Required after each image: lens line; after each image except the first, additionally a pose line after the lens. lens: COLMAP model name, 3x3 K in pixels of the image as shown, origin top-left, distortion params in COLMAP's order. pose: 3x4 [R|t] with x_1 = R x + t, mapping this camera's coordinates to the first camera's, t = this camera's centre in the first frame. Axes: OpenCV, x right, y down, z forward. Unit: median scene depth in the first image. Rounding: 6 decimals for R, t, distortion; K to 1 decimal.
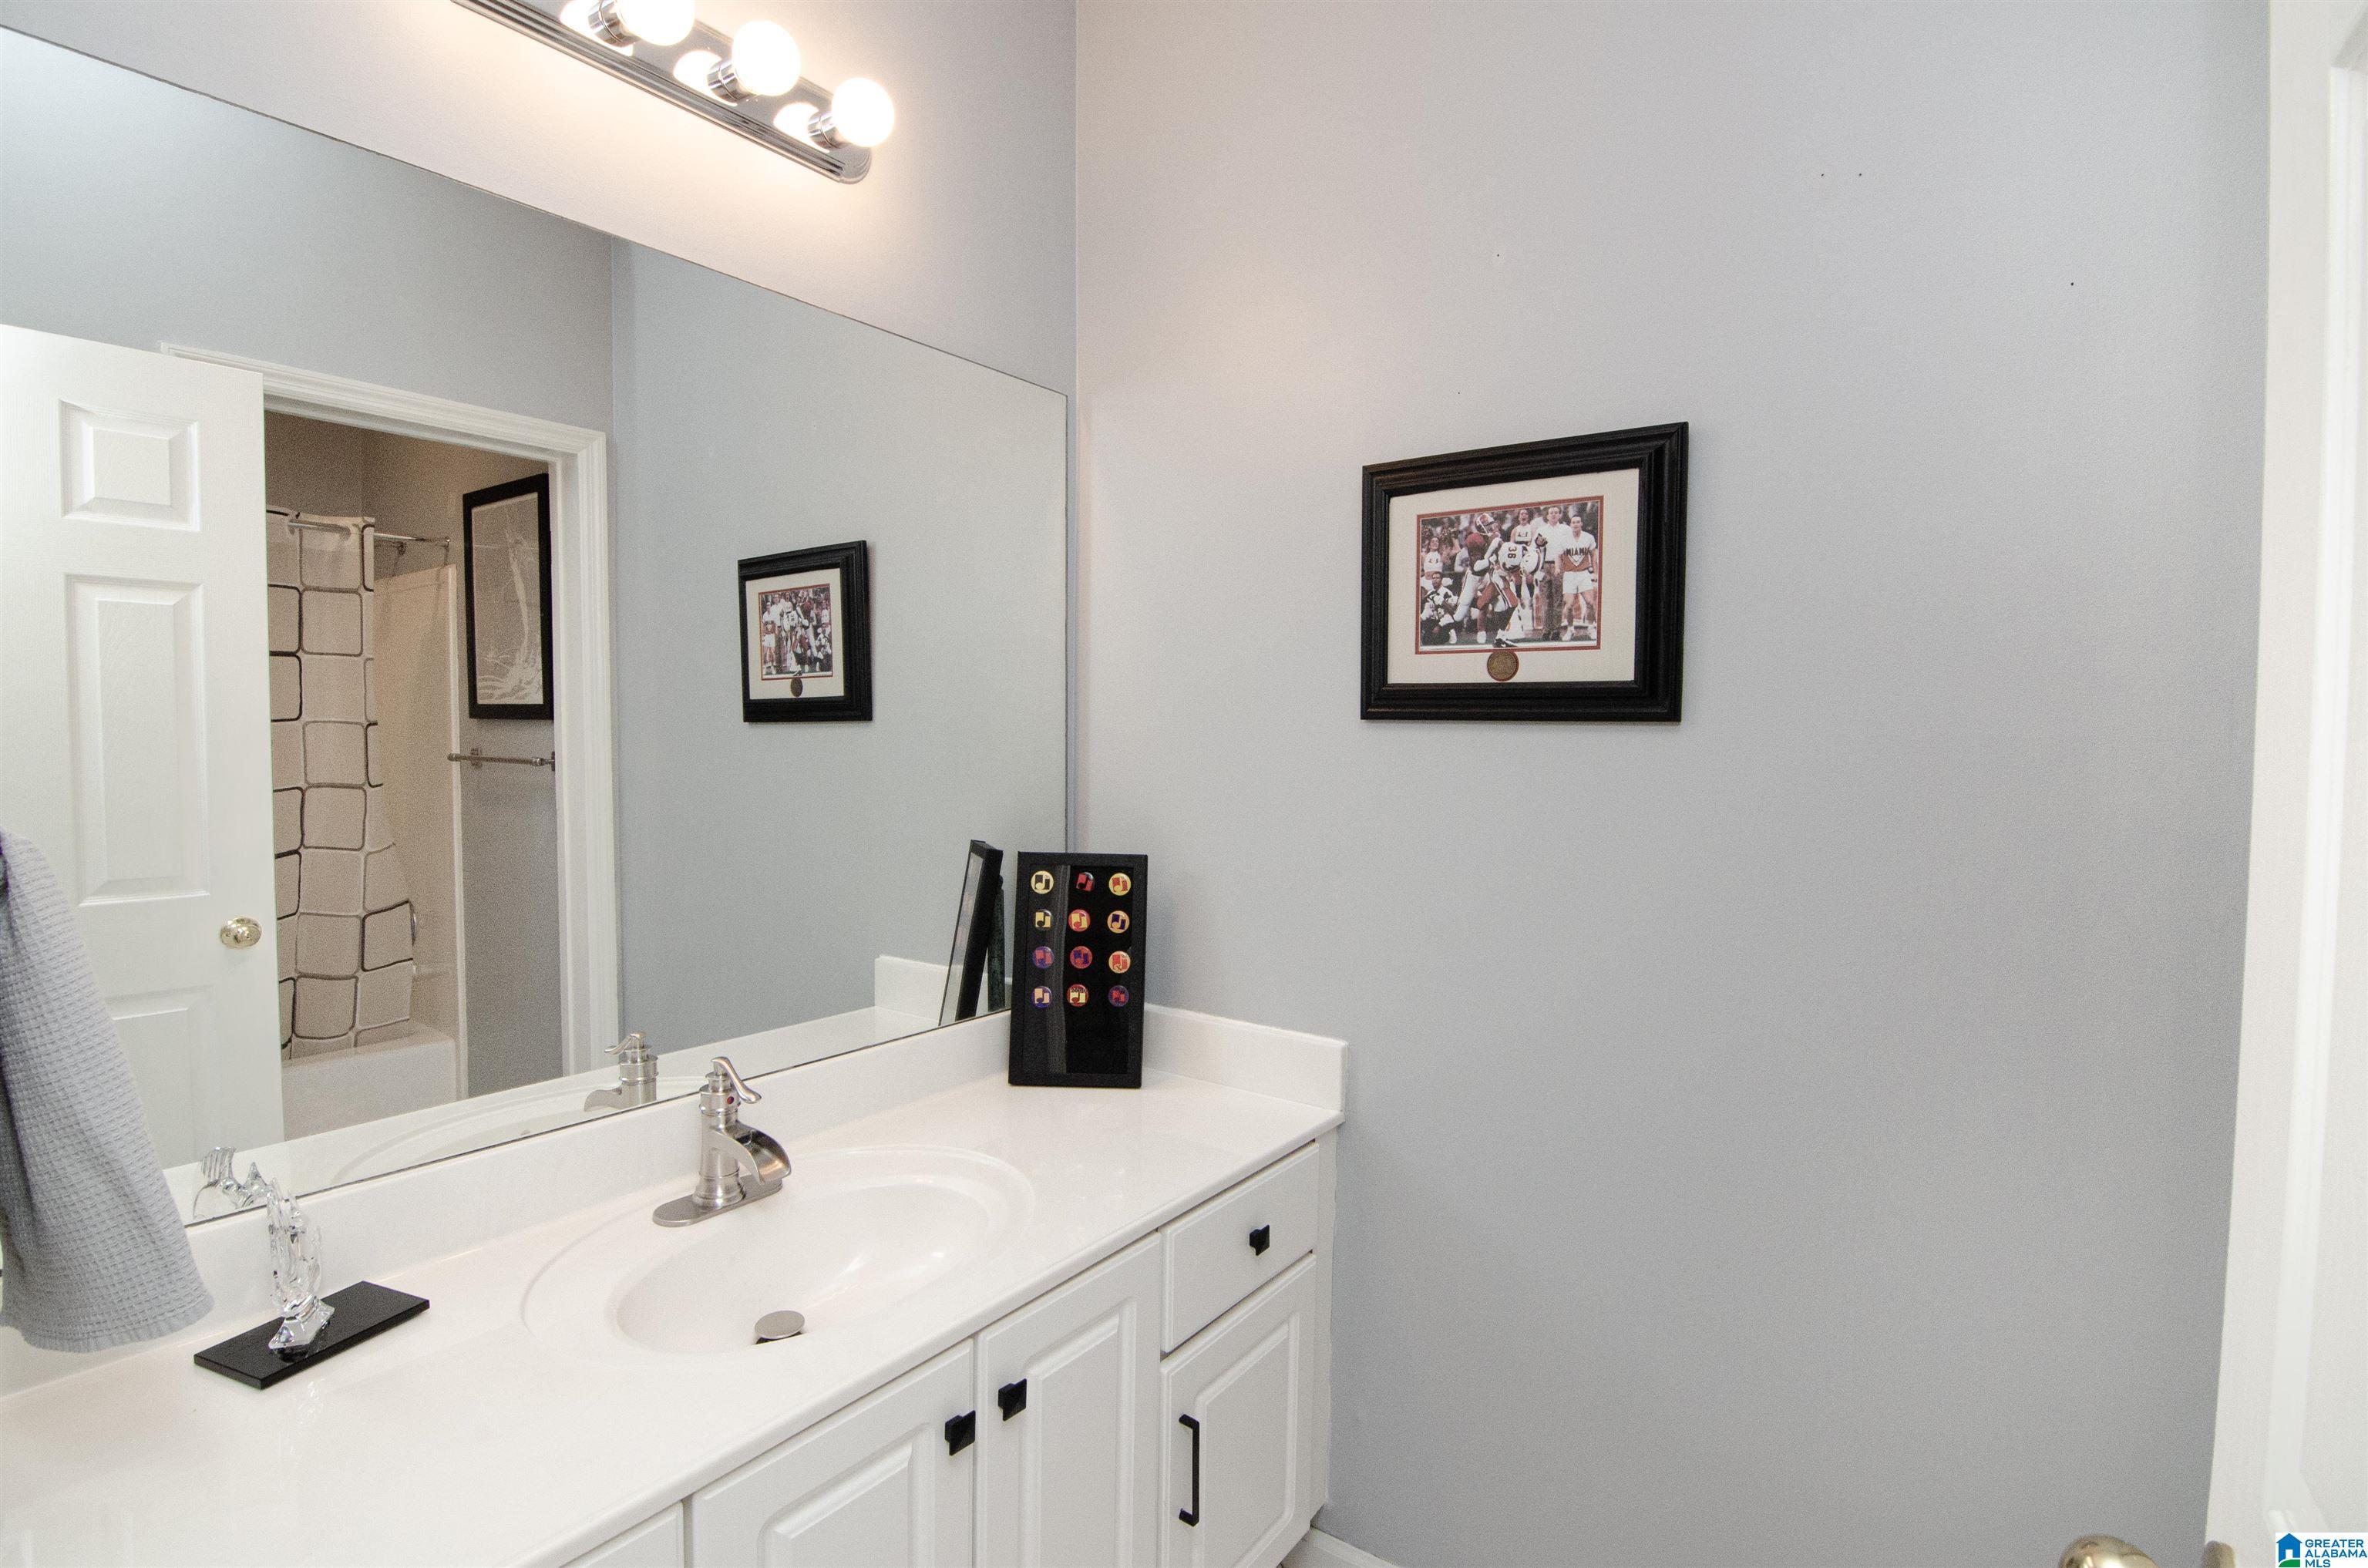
lens RADIAL K [[1148.8, 0, 1184.0], [0, 1148.8, 784.0], [0, 0, 1]] dist [-0.000195, -0.000774]
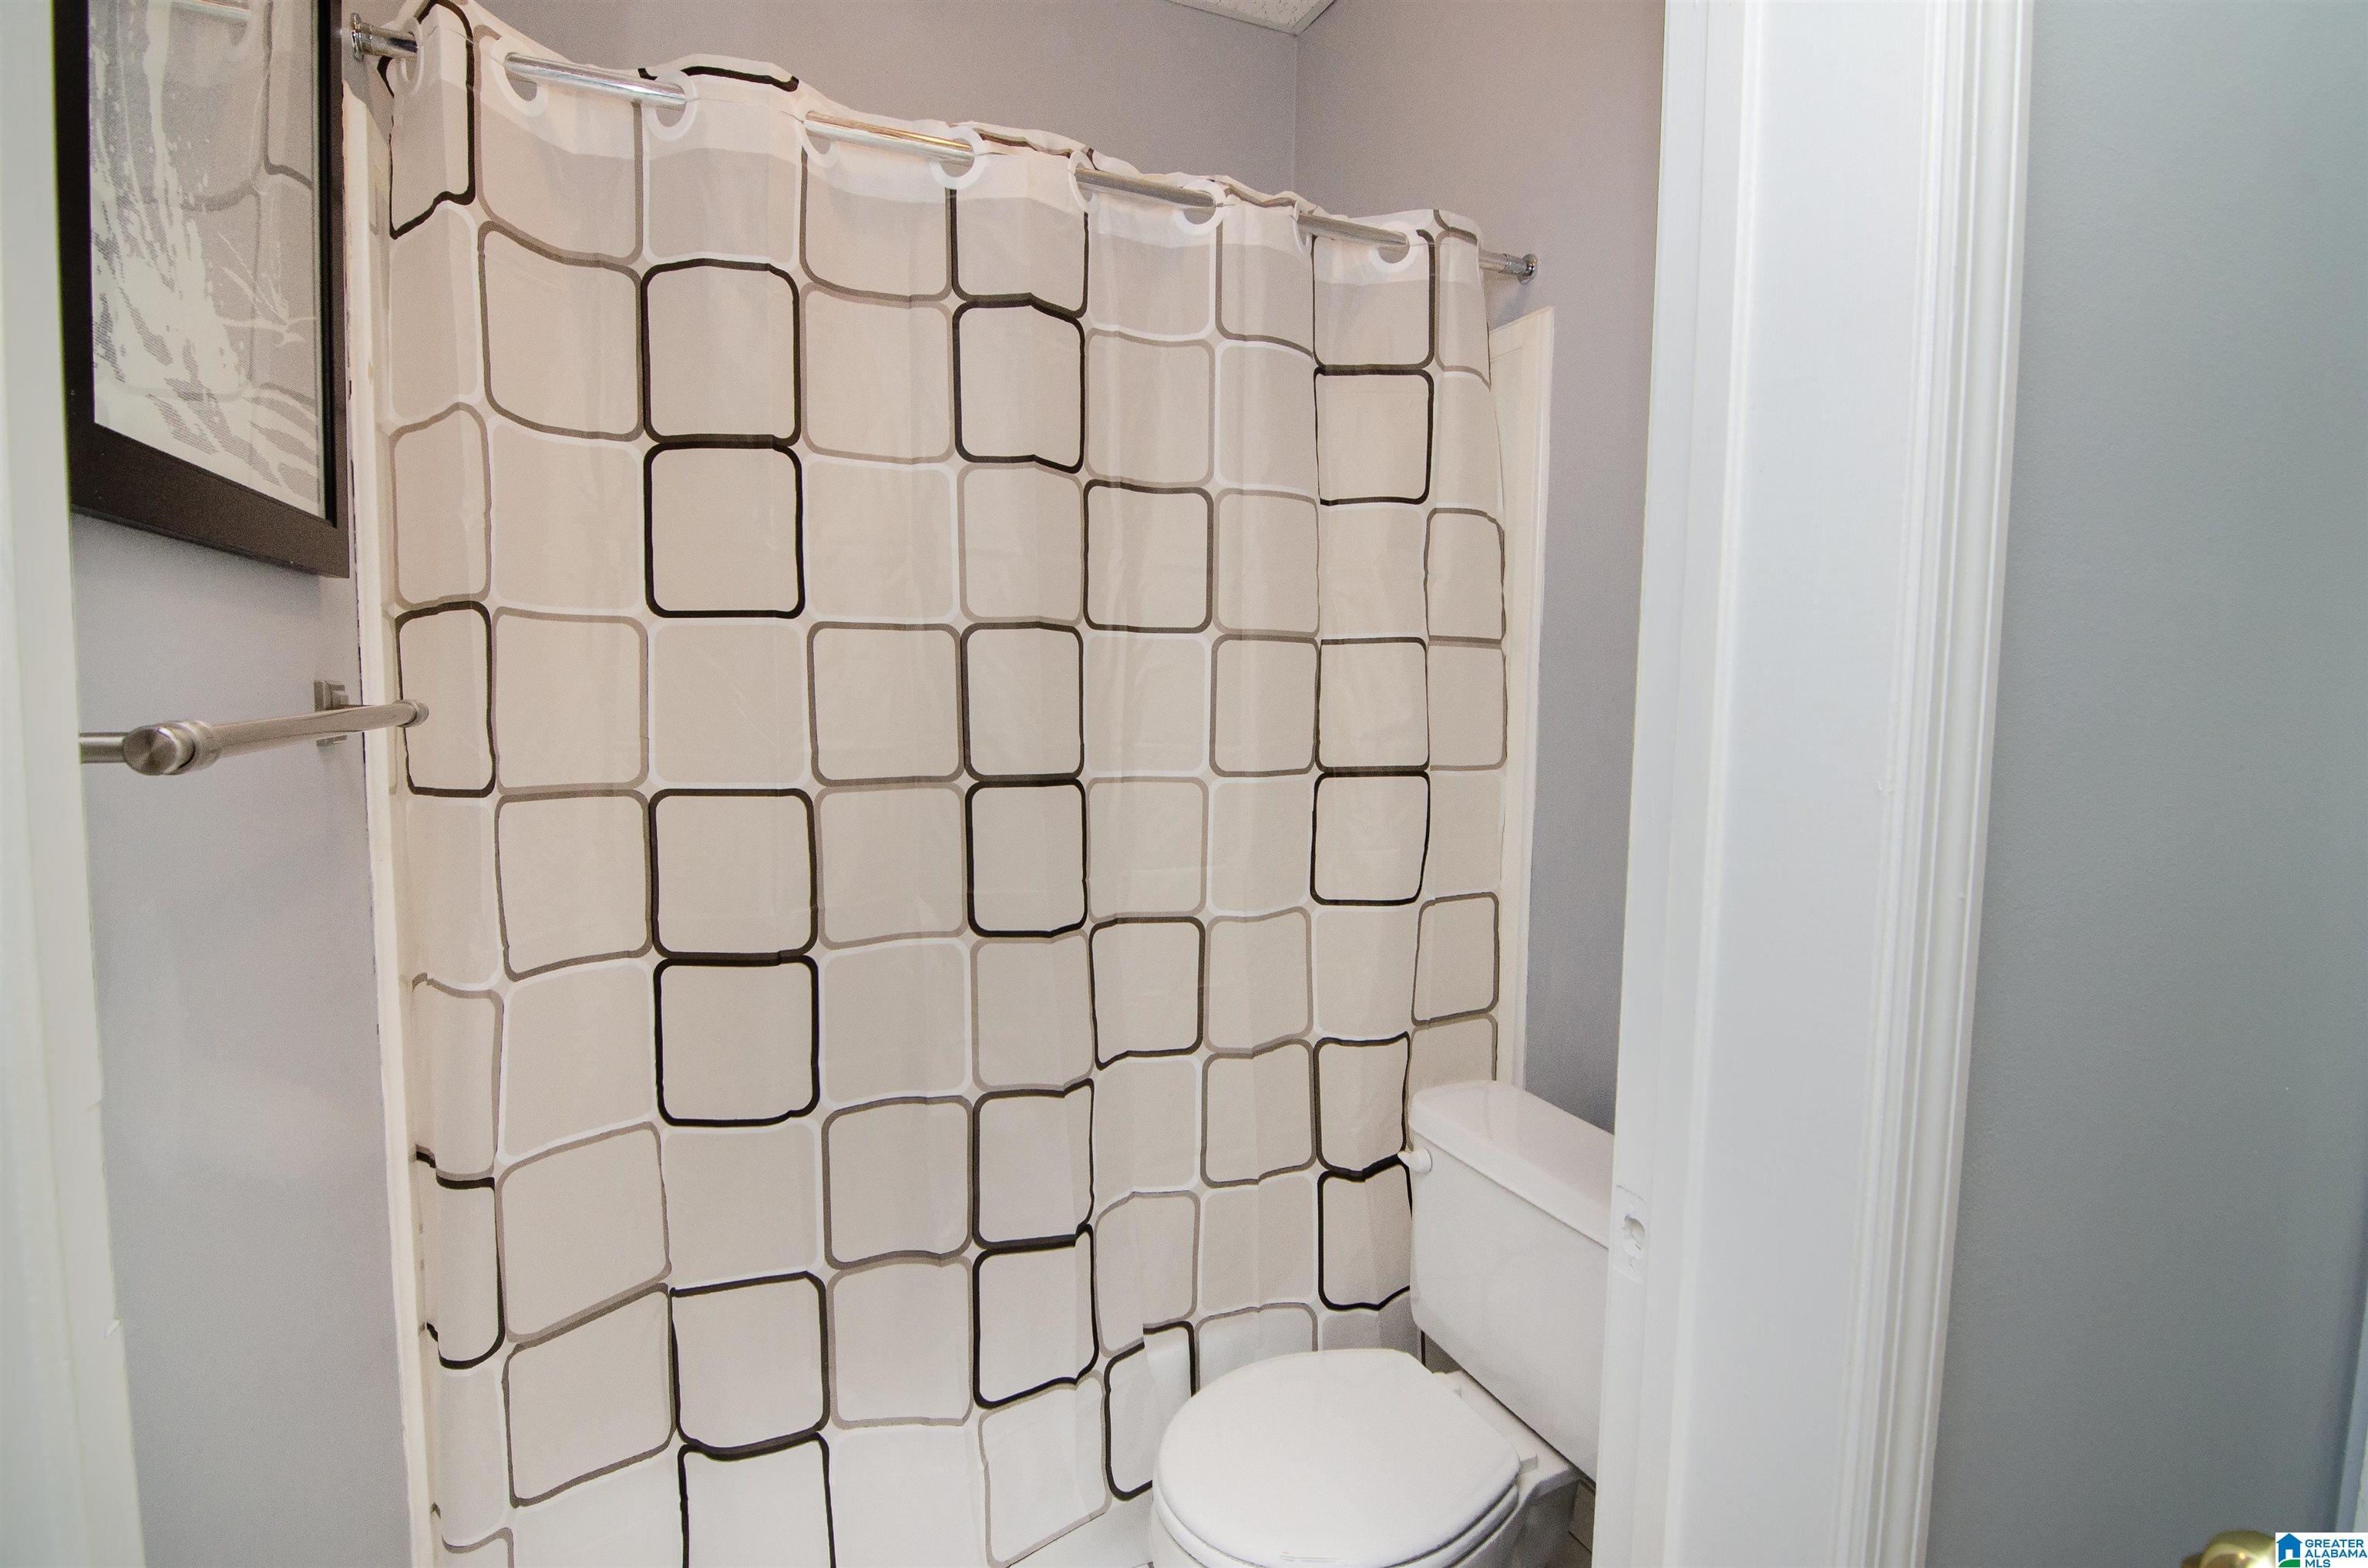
lens RADIAL K [[1148.8, 0, 1184.0], [0, 1148.8, 784.0], [0, 0, 1]] dist [-0.000195, -0.000774]
pose [[0.149648, 0.057348, -0.987075, -0.295281], [-0.034064, 0.998023, 0.052820, -0.020669], [0.988152, 0.025719, 0.151305, 0.970438]]
